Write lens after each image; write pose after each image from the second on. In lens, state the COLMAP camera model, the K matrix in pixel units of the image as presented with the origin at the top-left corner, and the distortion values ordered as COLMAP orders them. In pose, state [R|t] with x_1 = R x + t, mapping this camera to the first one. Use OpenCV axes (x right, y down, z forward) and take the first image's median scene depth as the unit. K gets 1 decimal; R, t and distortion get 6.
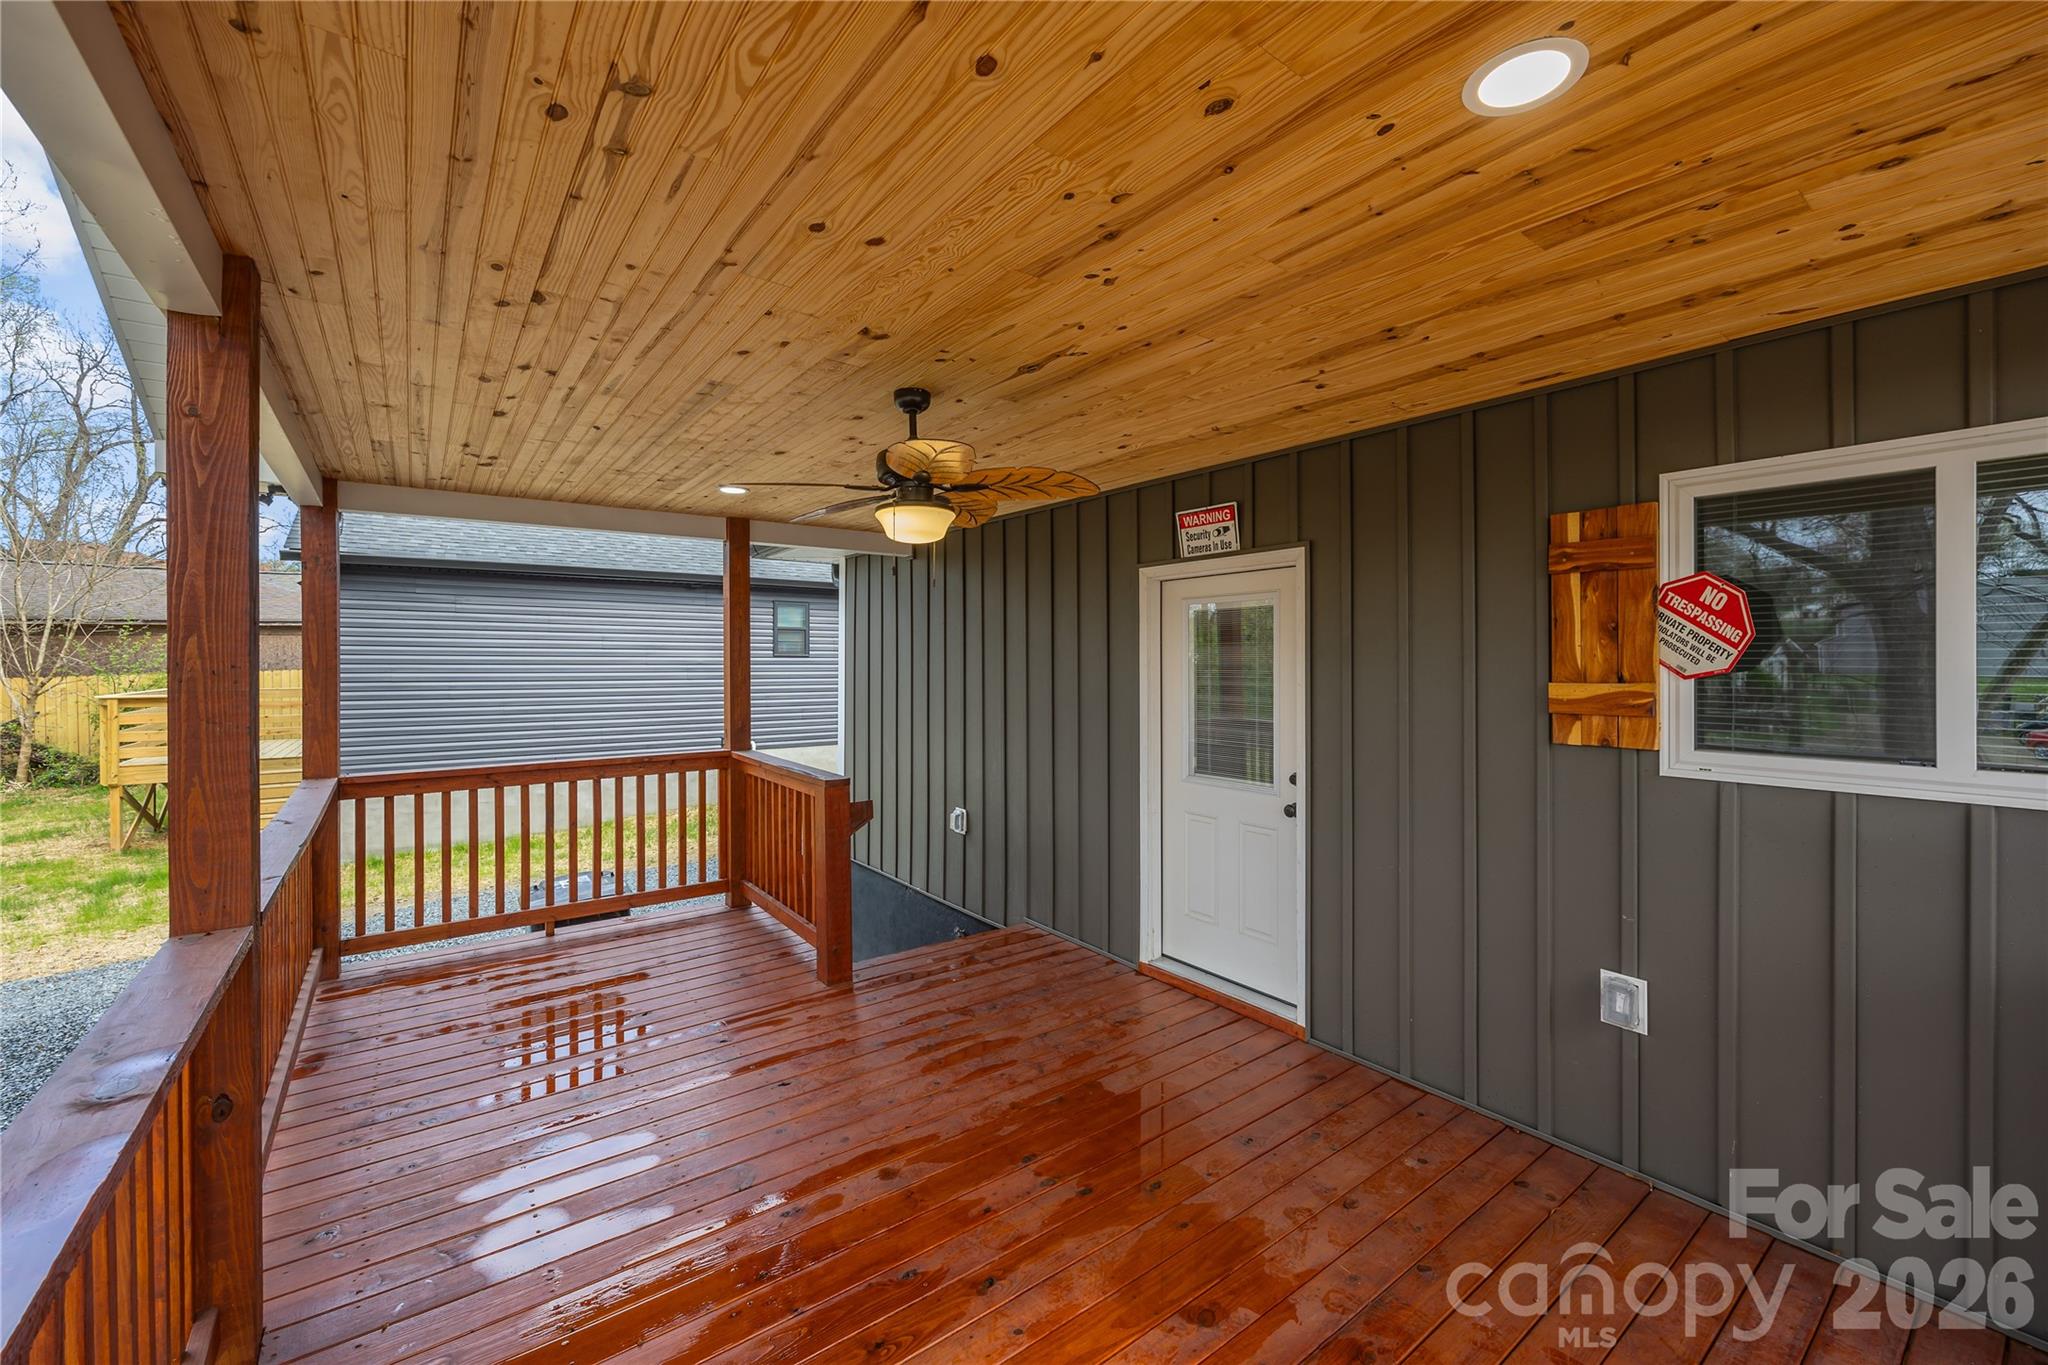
lens RADIAL K [[824.6, 0, 1026.9], [0, 824.6, 663.8], [0, 0, 1]] dist [-0.001618, 0.000273]
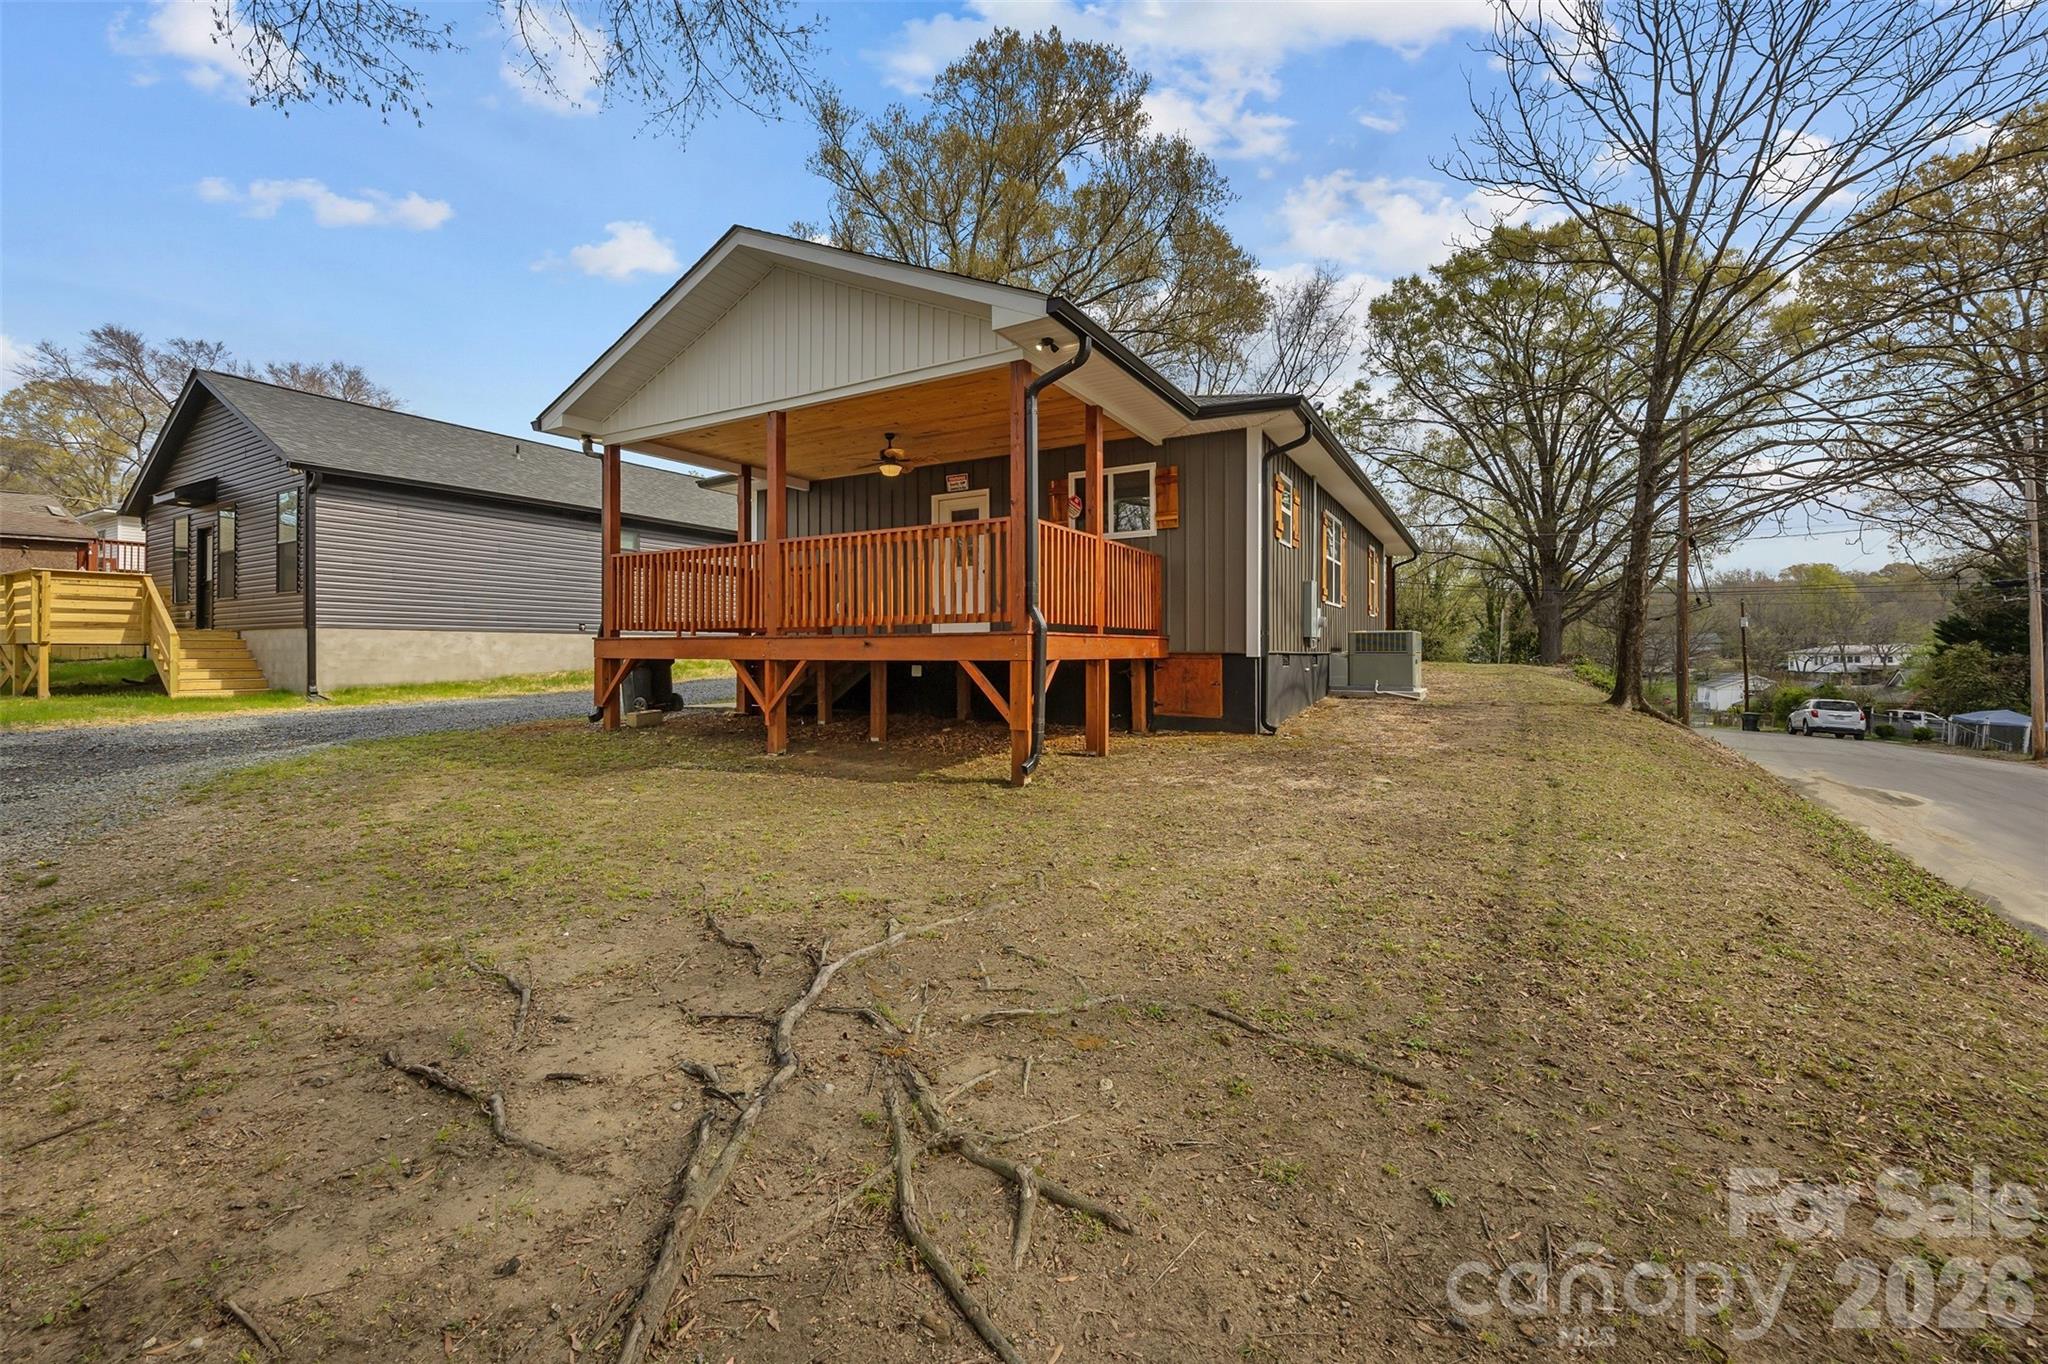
lens RADIAL K [[824.6, 0, 1026.9], [0, 824.6, 663.3], [0, 0, 1]] dist [-0.001618, 0.000273]
pose [[0.922340, -0.008445, 0.386287, -0.756493], [0.001911, 0.999849, 0.017296, 0.472905], [-0.386375, -0.015215, 0.922216, -1.987856]]
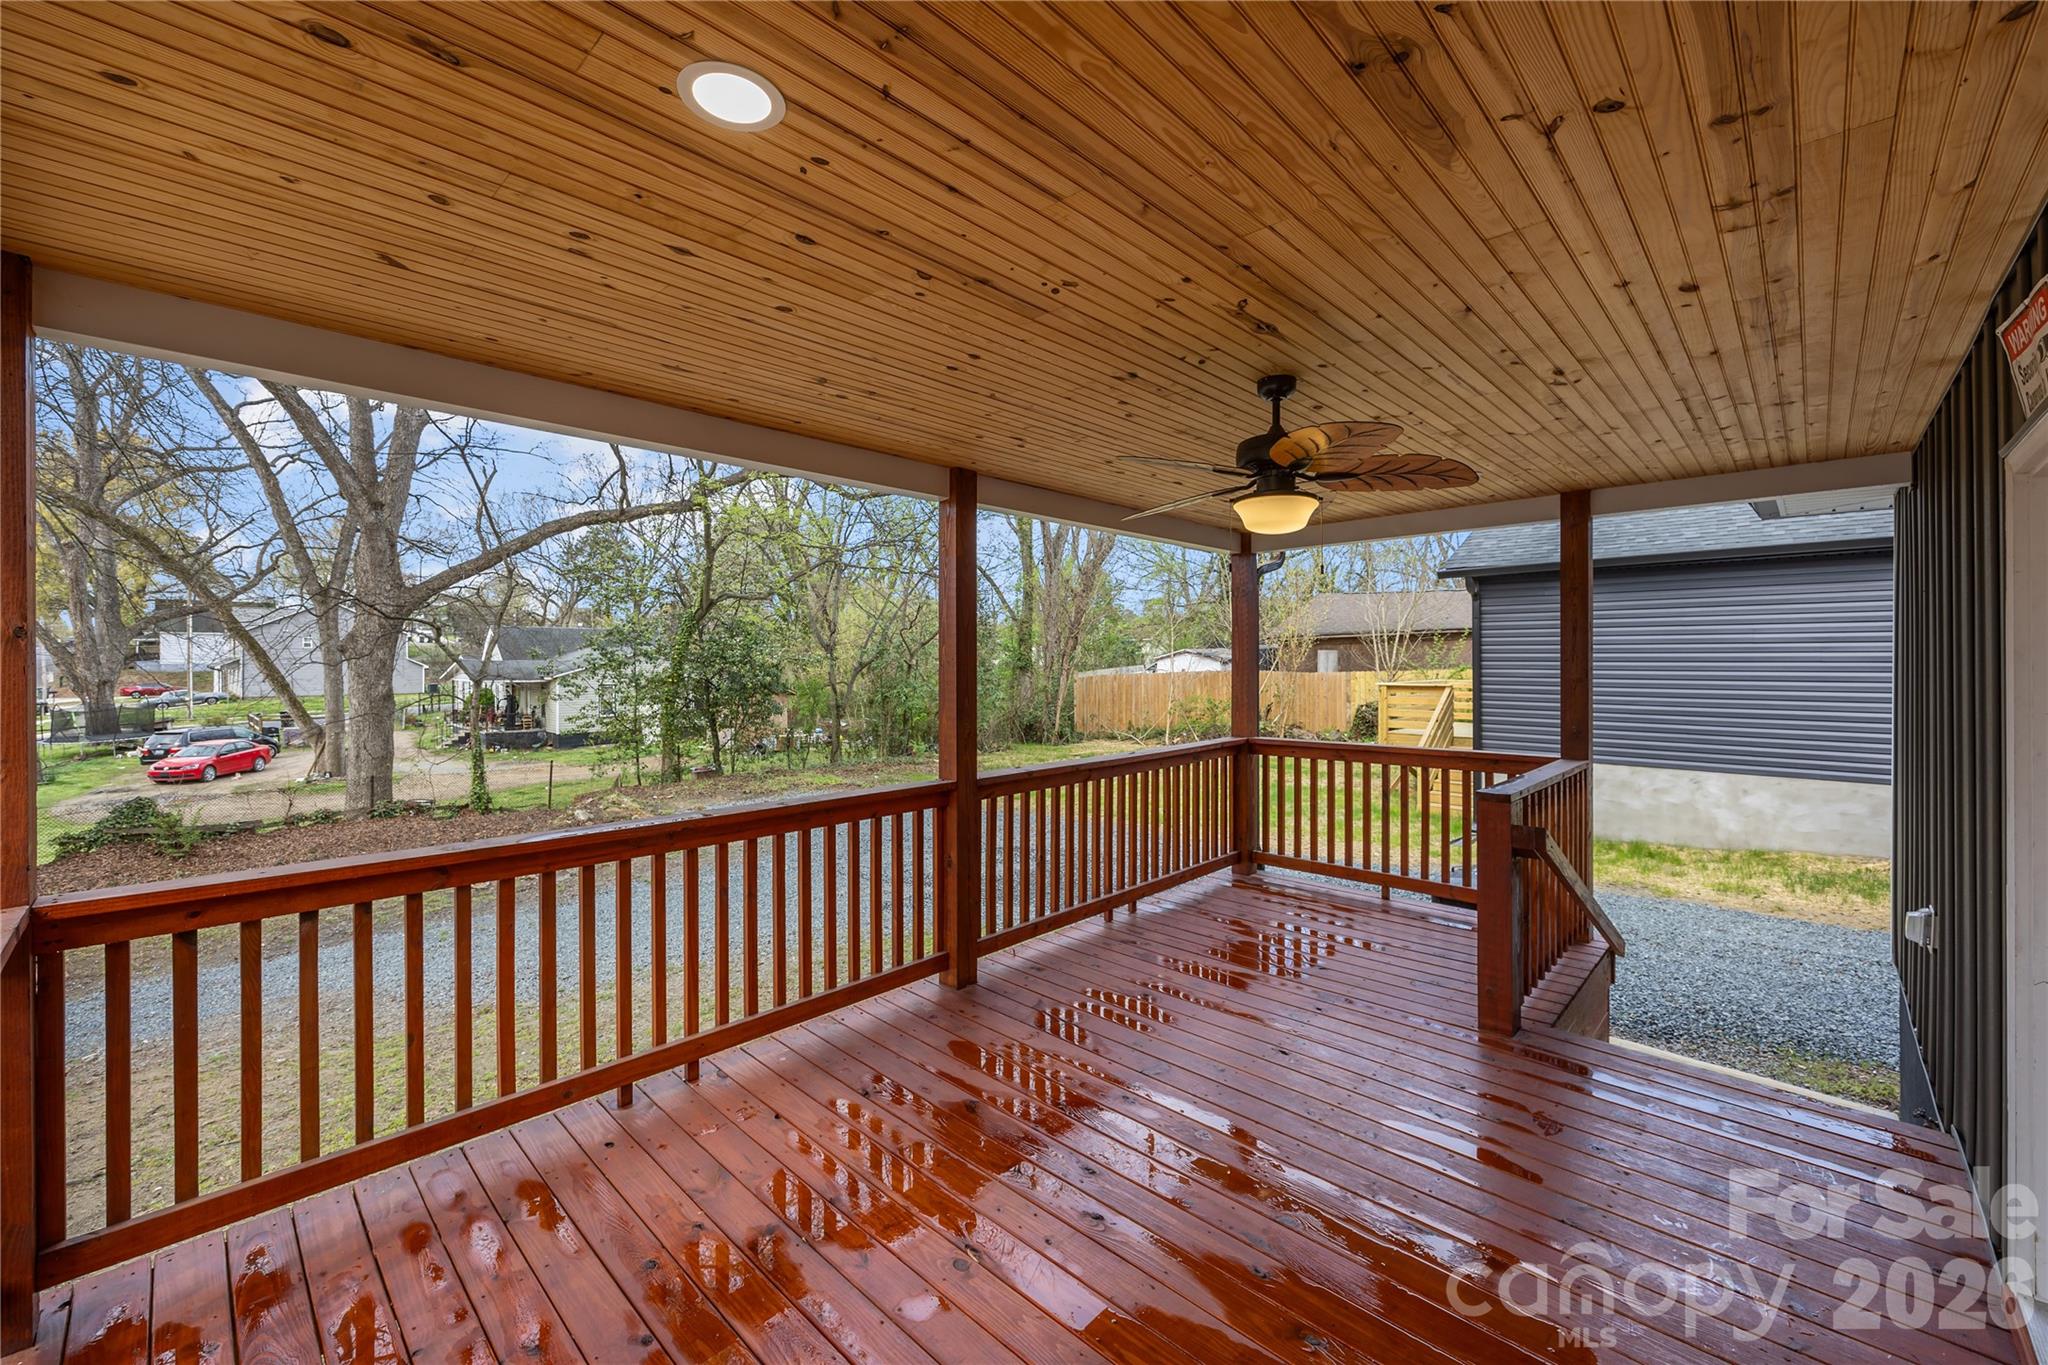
lens RADIAL K [[824.6, 0, 1026.9], [0, 824.6, 663.8], [0, 0, 1]] dist [-0.001618, 0.000273]
pose [[0.159146, 0.000832, -0.987255, 0.600288], [0.002828, 0.999995, 0.001299, 0.004106], [0.987251, -0.002998, 0.159143, 0.428362]]
